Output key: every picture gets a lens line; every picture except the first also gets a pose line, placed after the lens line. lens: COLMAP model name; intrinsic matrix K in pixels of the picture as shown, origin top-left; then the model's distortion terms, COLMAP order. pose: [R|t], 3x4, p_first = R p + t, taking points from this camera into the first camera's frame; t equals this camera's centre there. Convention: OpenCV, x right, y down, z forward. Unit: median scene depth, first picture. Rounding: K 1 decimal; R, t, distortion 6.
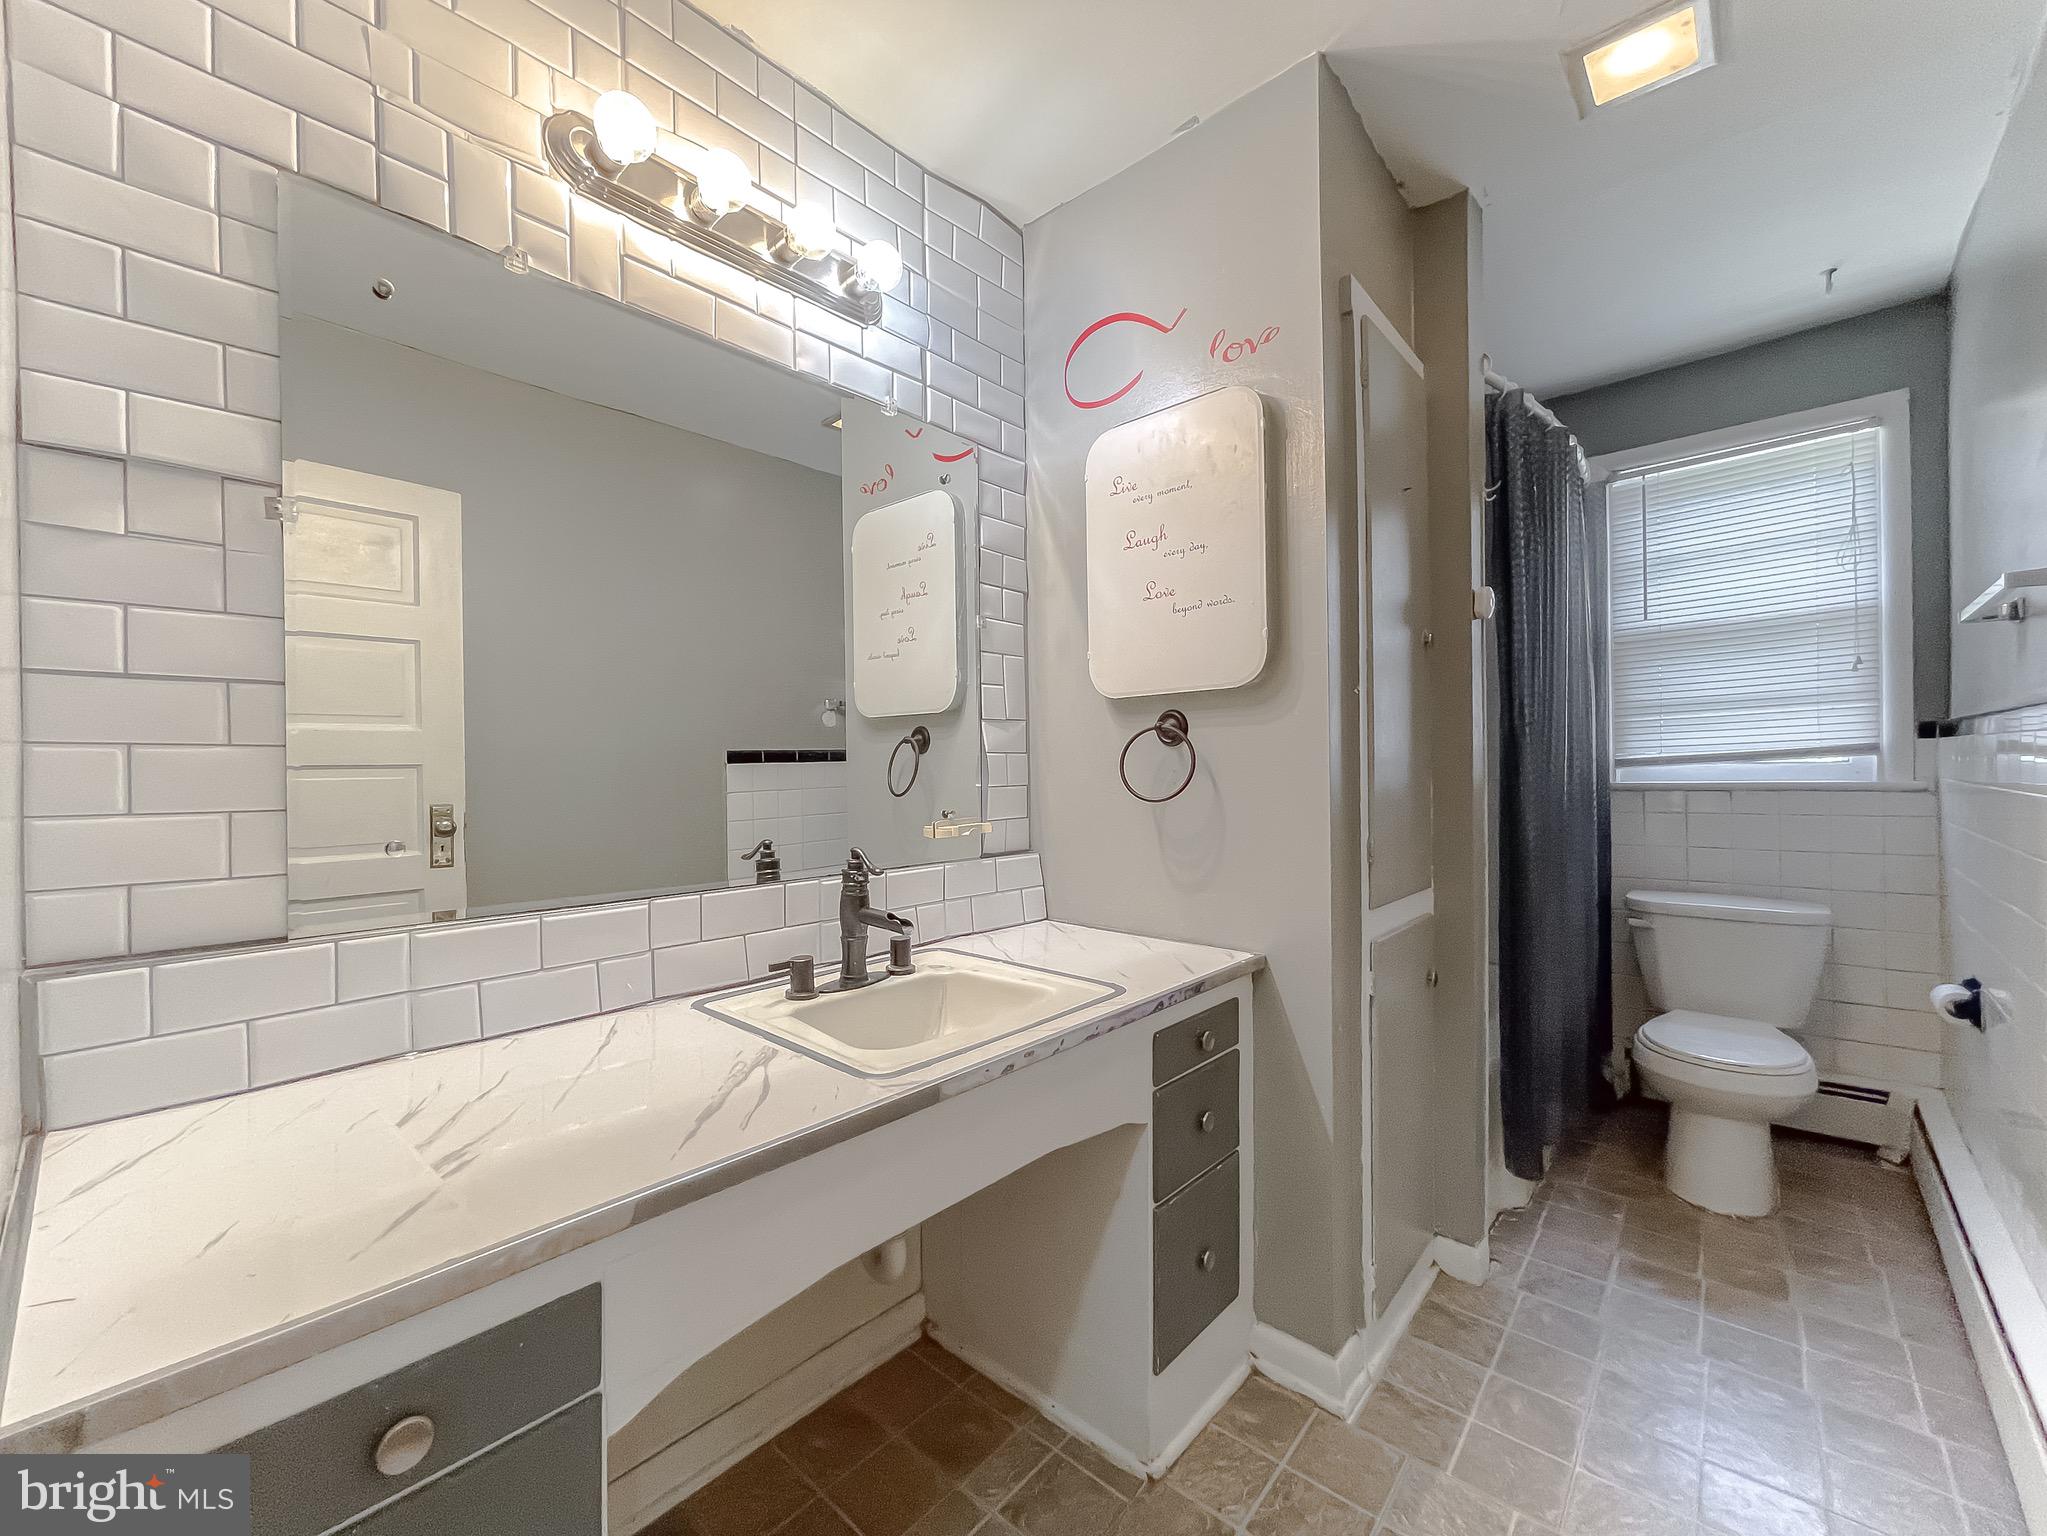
lens RADIAL K [[827.2, 0, 1043.3], [0, 827.2, 774.3], [0, 0, 1]] dist [-0.004344, 0.000118]
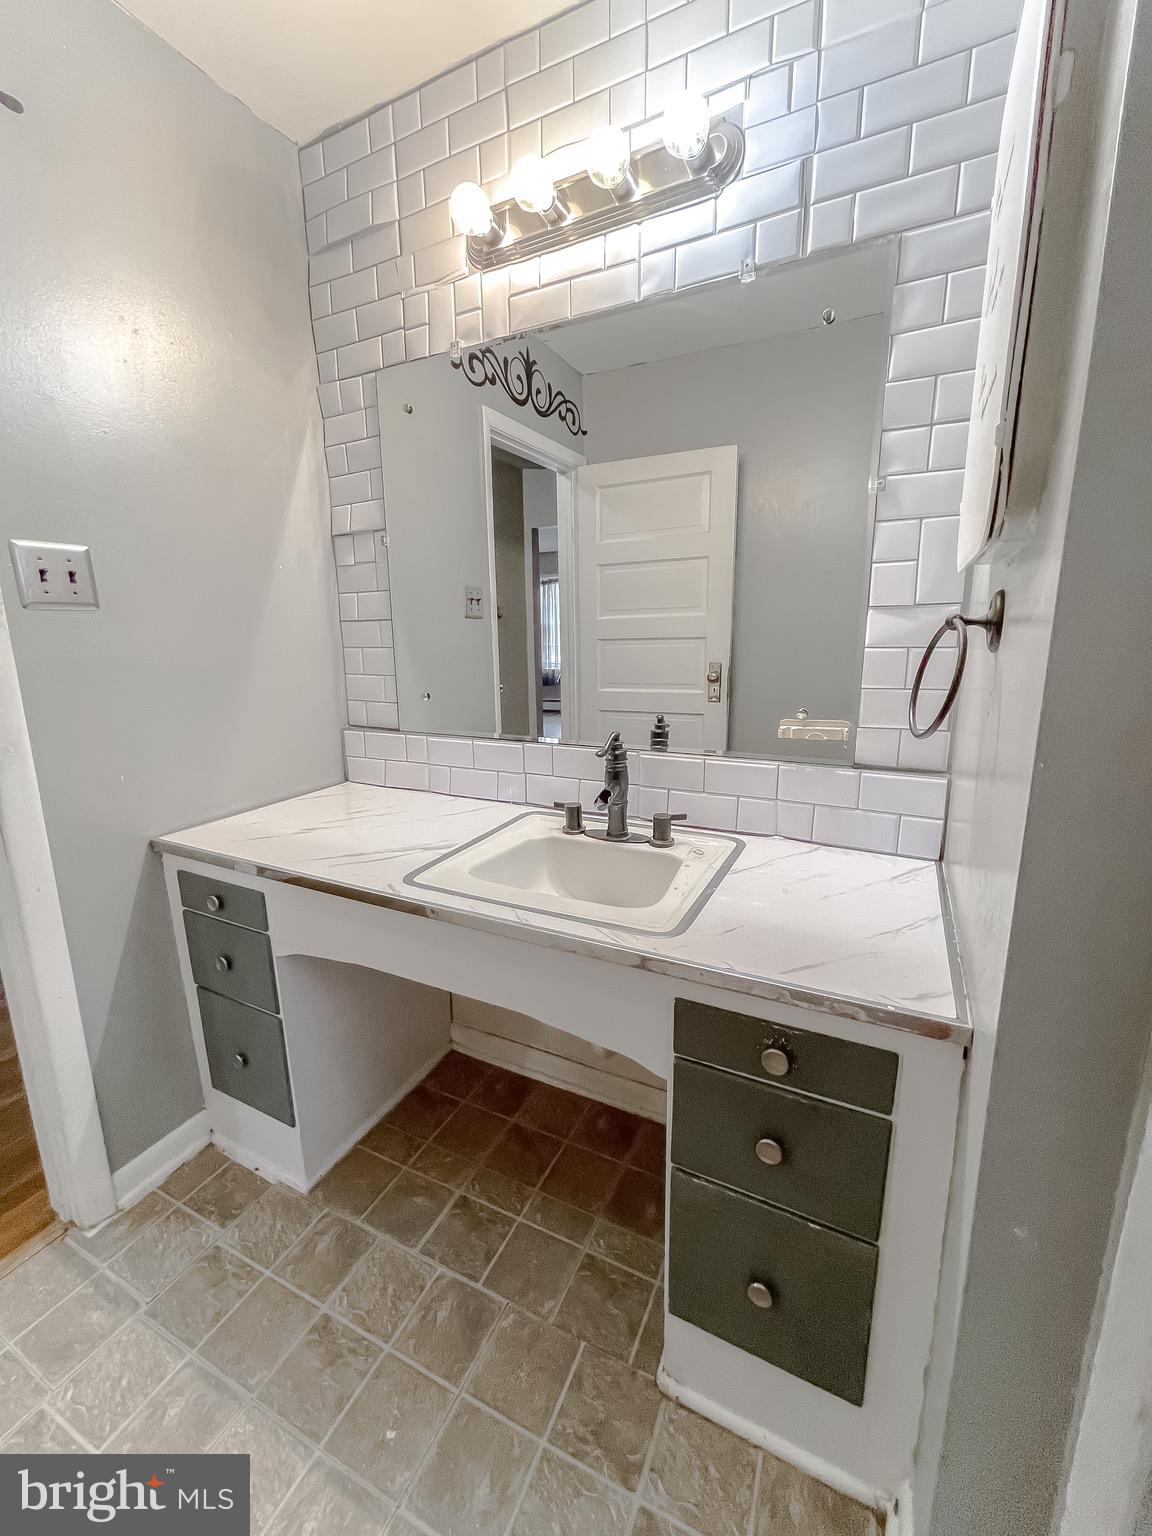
lens RADIAL K [[620.7, 0, 576.0], [0, 620.7, 768.0], [0, 0, 1]] dist [-0.004344, 0.000118]
pose [[0.250442, 0.212208, -0.944588, 0.682897], [0.002936, 0.975510, 0.219934, -0.065062], [0.968127, -0.057854, 0.243686, 0.769666]]
